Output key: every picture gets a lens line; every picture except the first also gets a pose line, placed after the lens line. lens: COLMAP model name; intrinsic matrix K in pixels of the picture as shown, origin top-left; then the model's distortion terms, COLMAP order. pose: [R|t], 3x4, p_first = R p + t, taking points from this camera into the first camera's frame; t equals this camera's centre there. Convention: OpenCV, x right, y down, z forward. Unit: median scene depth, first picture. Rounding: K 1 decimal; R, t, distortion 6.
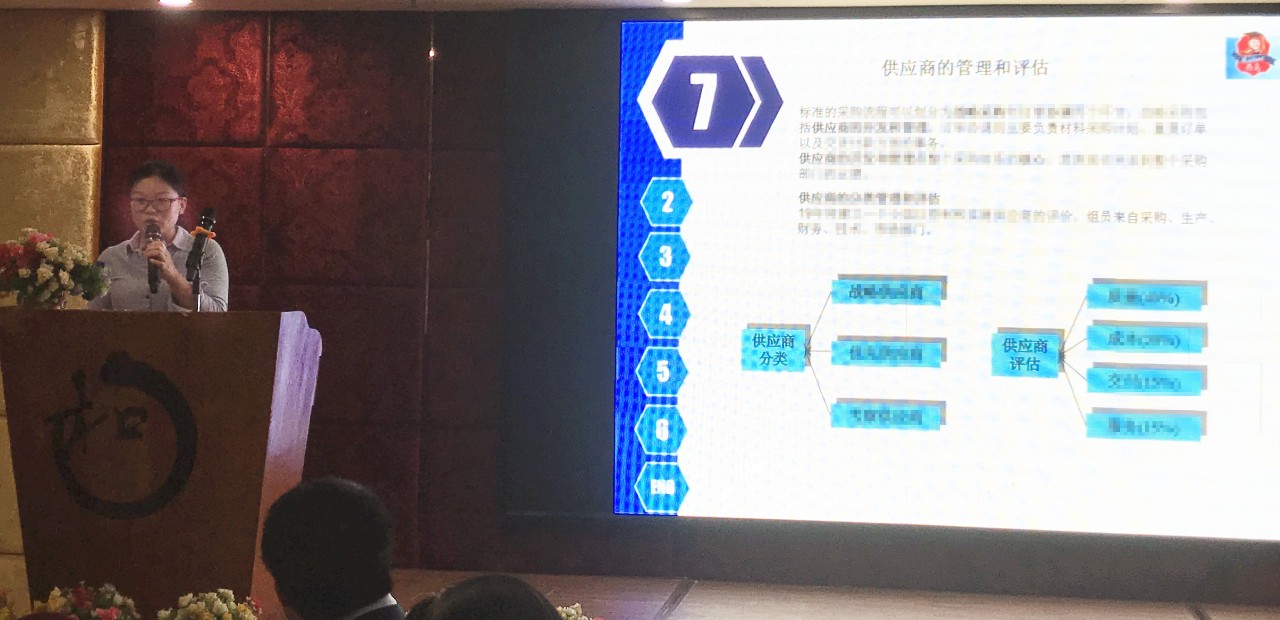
lens RADIAL K [[1955.0, 0, 639.0], [0, 1955.0, 228.3], [0, 0, 1]] dist [0.044272, 0.020682]
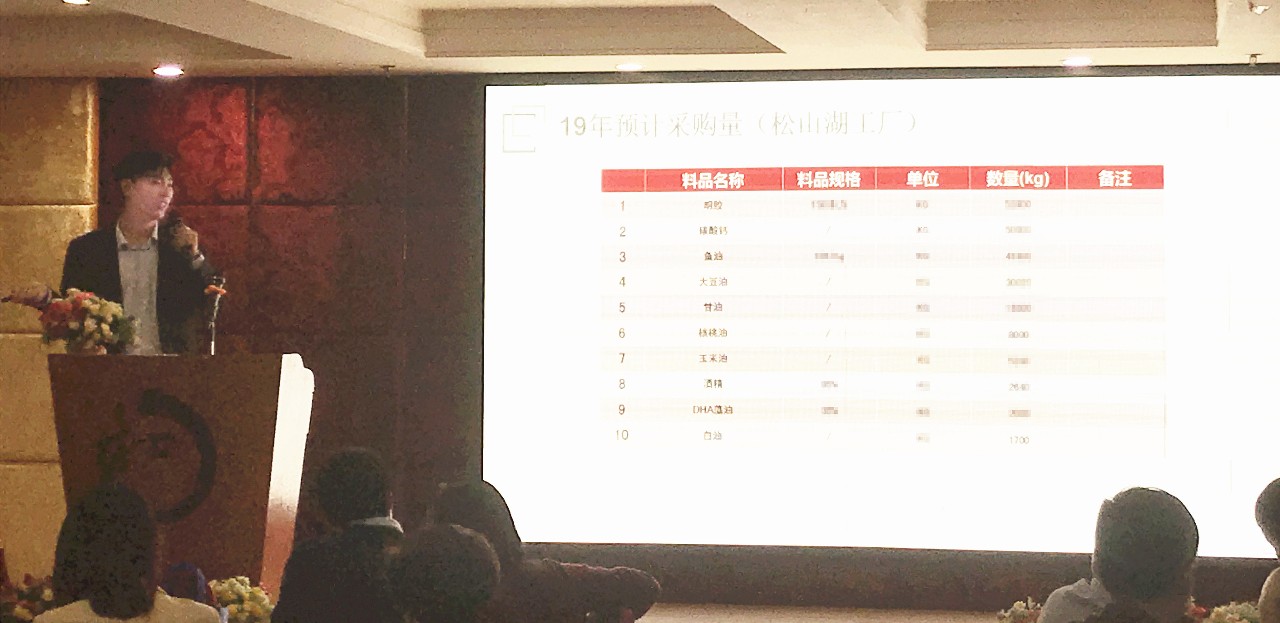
lens RADIAL K [[3361.5, 0, 640.0], [0, 3361.5, 311.5], [0, 0, 1]] dist [-0.042178, -0.017187]
pose [[0.998699, -0.014466, -0.048905, 0.107491], [0.015427, 0.999694, 0.019340, -0.015885], [0.048611, -0.020069, 0.998616, -0.808519]]
